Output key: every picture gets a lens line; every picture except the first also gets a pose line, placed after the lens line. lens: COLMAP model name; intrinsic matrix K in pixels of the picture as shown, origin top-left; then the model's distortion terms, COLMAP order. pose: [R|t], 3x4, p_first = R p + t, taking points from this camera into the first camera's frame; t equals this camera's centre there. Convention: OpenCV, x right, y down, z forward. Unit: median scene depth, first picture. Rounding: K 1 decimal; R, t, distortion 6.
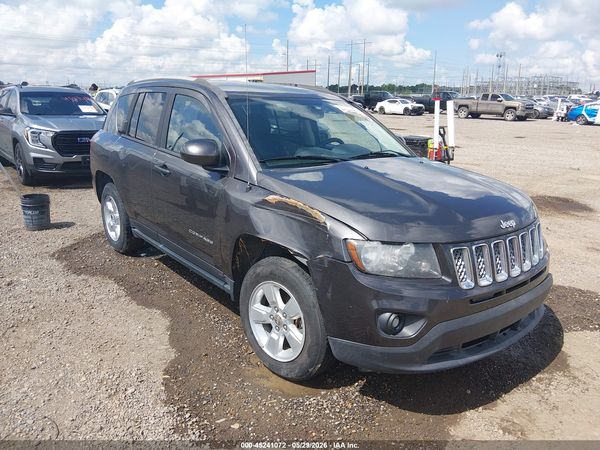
lens RADIAL K [[493.6, 0, 297.8], [0, 493.6, 220.9], [0, 0, 1]] dist [0.033513, -0.073437]
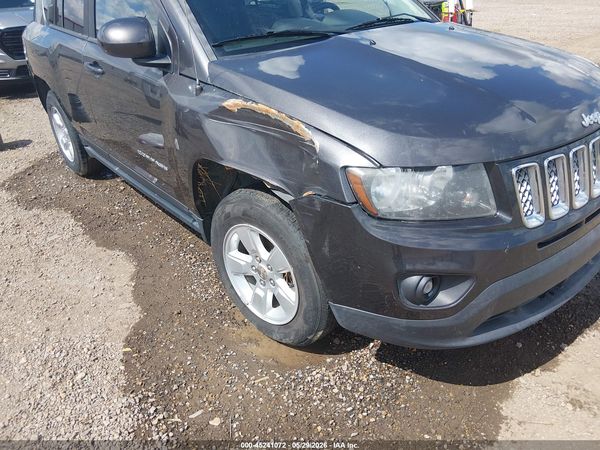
lens RADIAL K [[493.6, 0, 313.4], [0, 493.6, 237.9], [0, 0, 1]] dist [0.033513, -0.073437]
pose [[0.996634, -0.081812, 0.005326, 0.039145], [0.077772, 0.963983, 0.254338, -0.032974], [-0.025942, -0.253067, 0.967101, 0.317979]]
